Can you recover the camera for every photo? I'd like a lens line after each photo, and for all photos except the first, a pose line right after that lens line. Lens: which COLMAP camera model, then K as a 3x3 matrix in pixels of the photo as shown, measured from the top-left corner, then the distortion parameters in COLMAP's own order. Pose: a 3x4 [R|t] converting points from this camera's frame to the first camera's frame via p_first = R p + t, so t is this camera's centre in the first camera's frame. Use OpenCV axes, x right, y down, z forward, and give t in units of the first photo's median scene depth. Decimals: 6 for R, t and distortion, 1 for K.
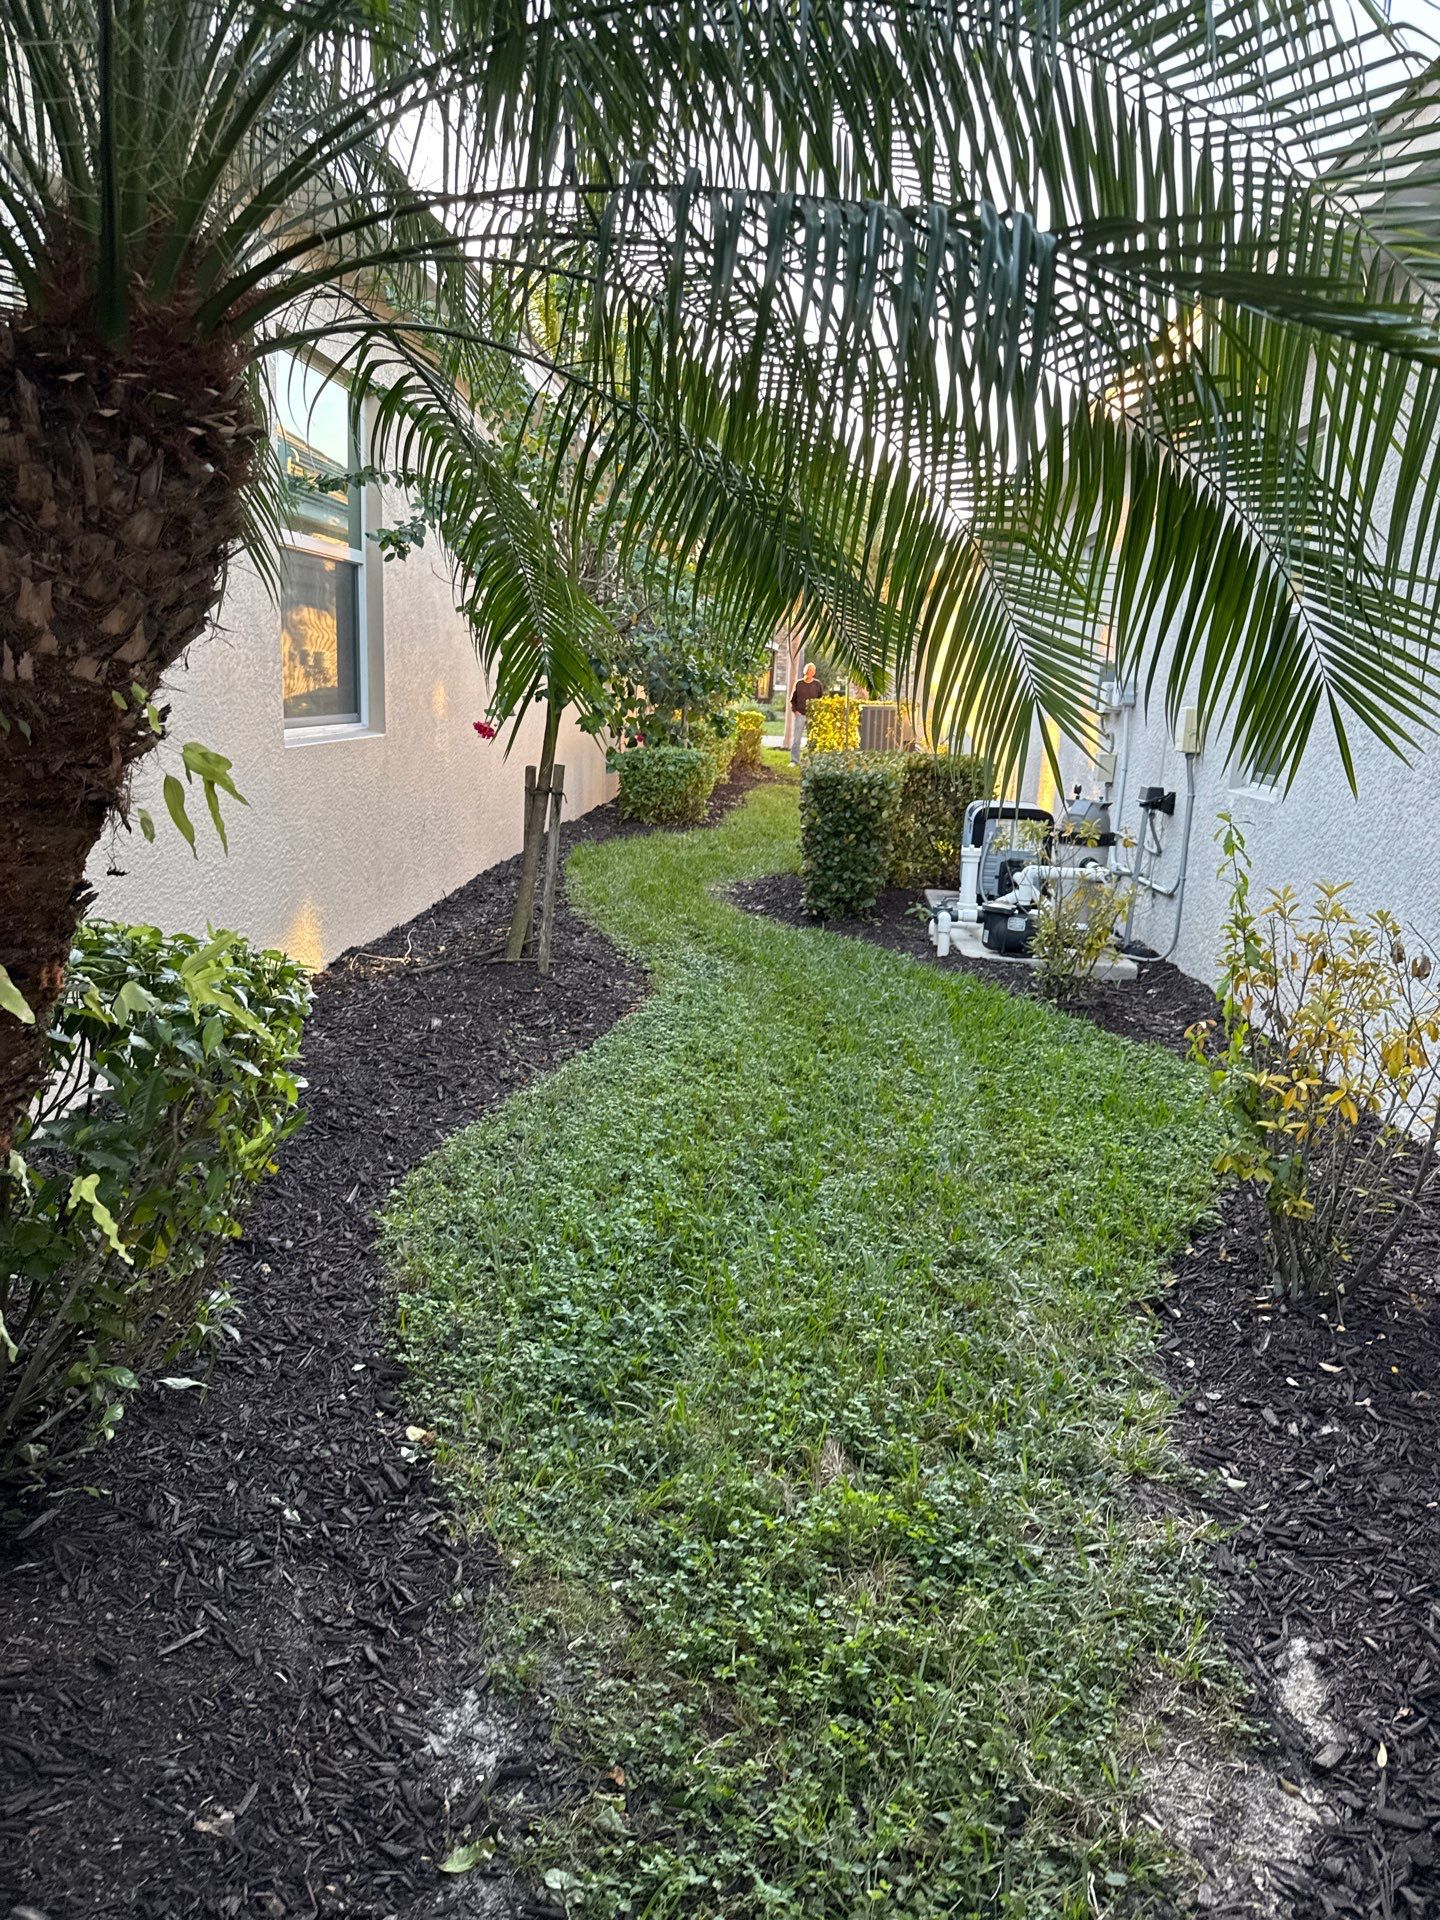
lens RADIAL K [[1167.1, 0, 717.1], [0, 1167.1, 989.0], [0, 0, 1]] dist [-0.000059, -0.000755]
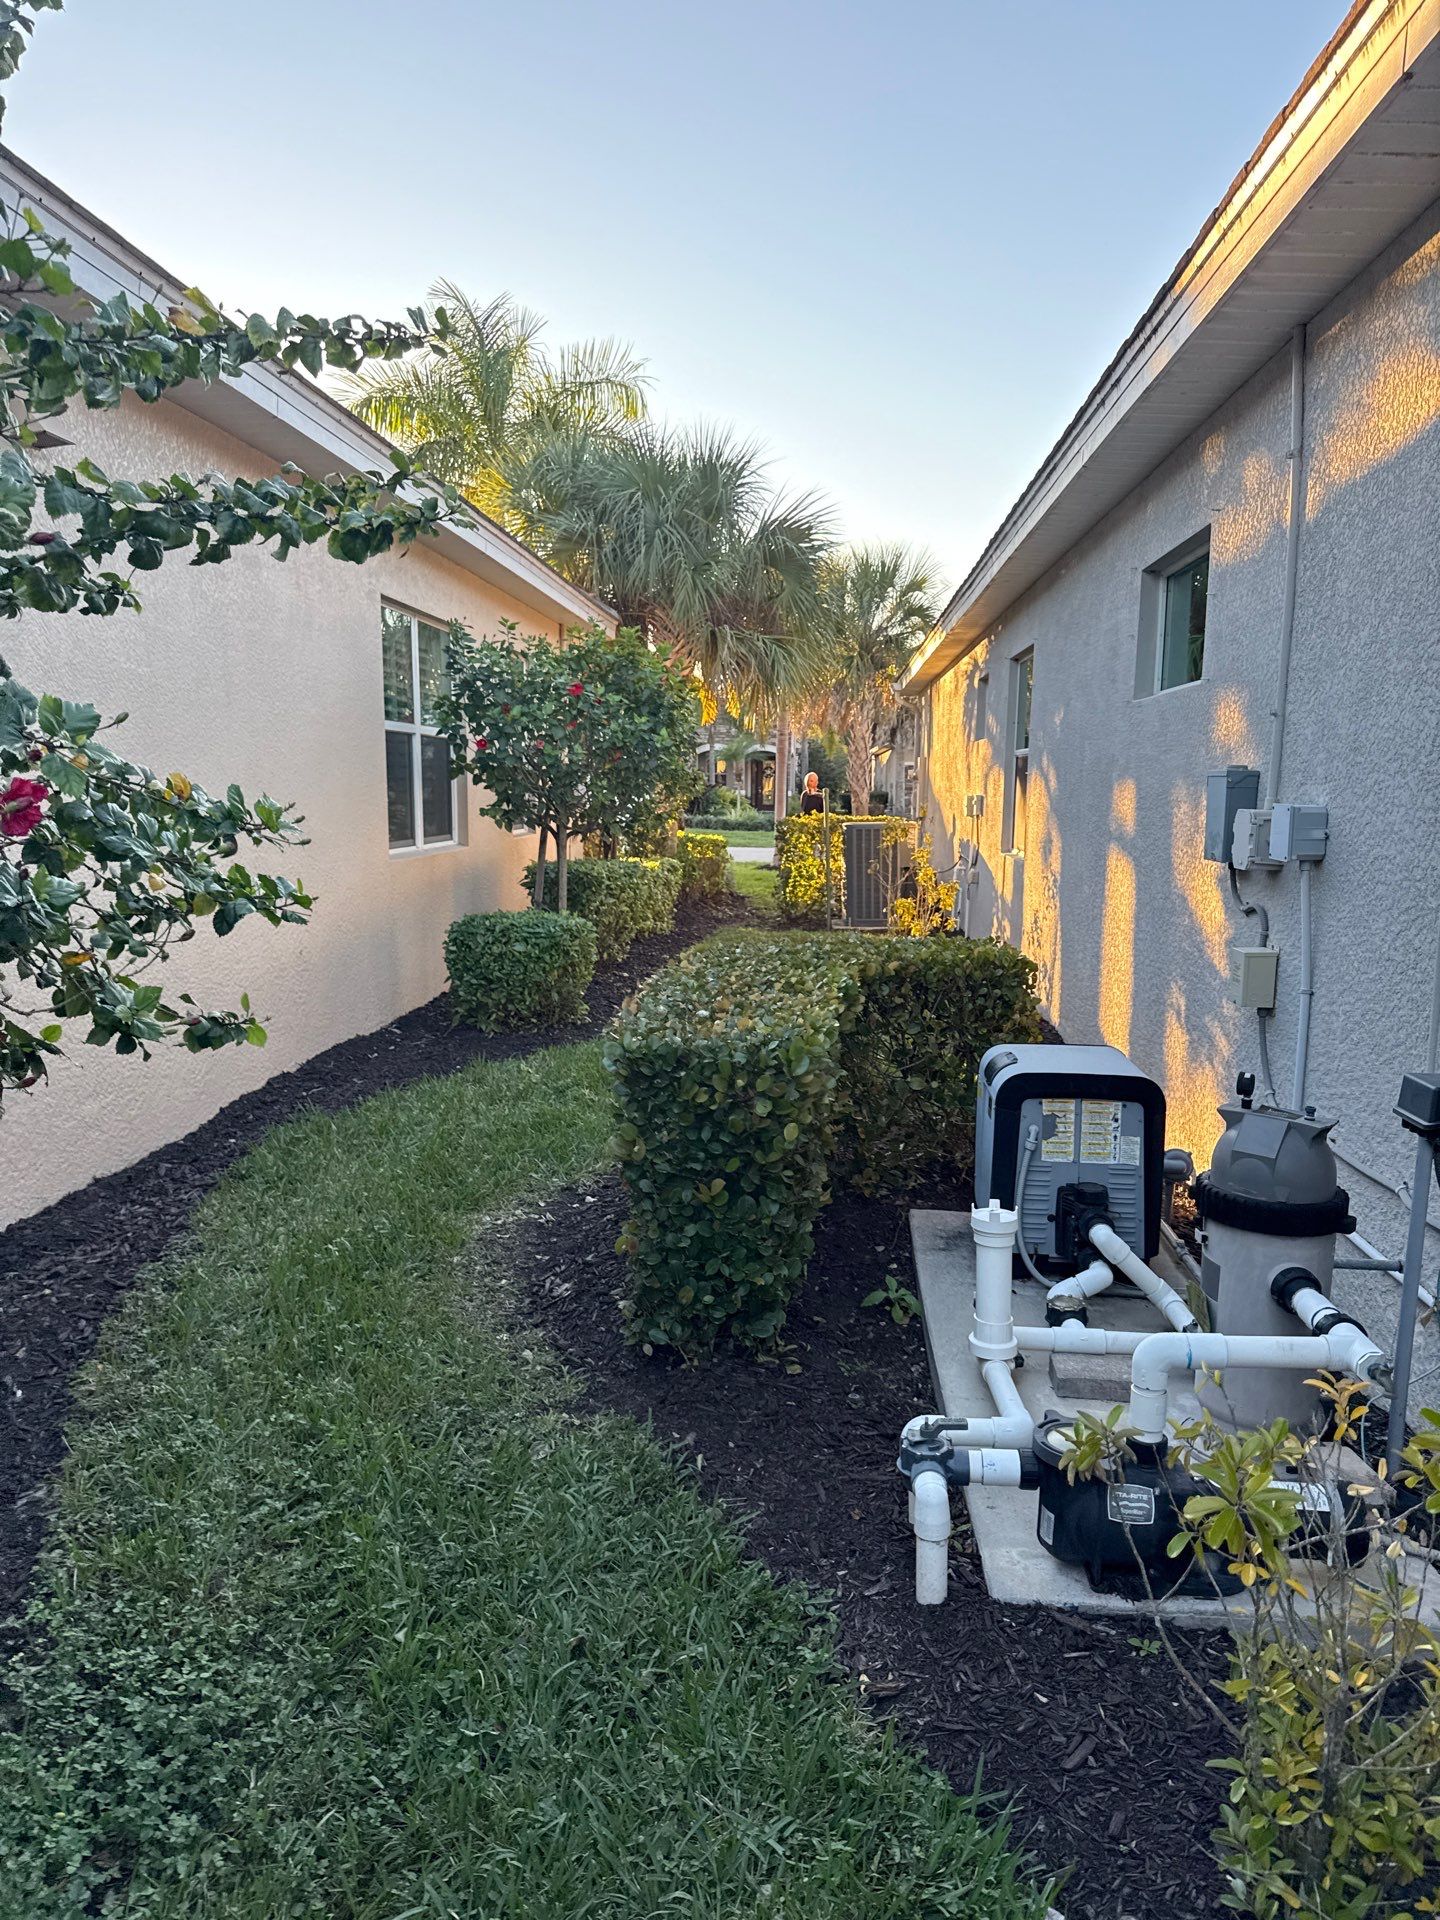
lens RADIAL K [[1319.6, 0, 720.0], [0, 1319.6, 960.0], [0, 0, 1]] dist [0.002377, -0.047510]
pose [[0.999380, -0.034626, 0.006373, 0.109208], [0.035161, 0.990853, -0.130287, -0.140366], [-0.001803, 0.130430, 0.991456, 0.472083]]
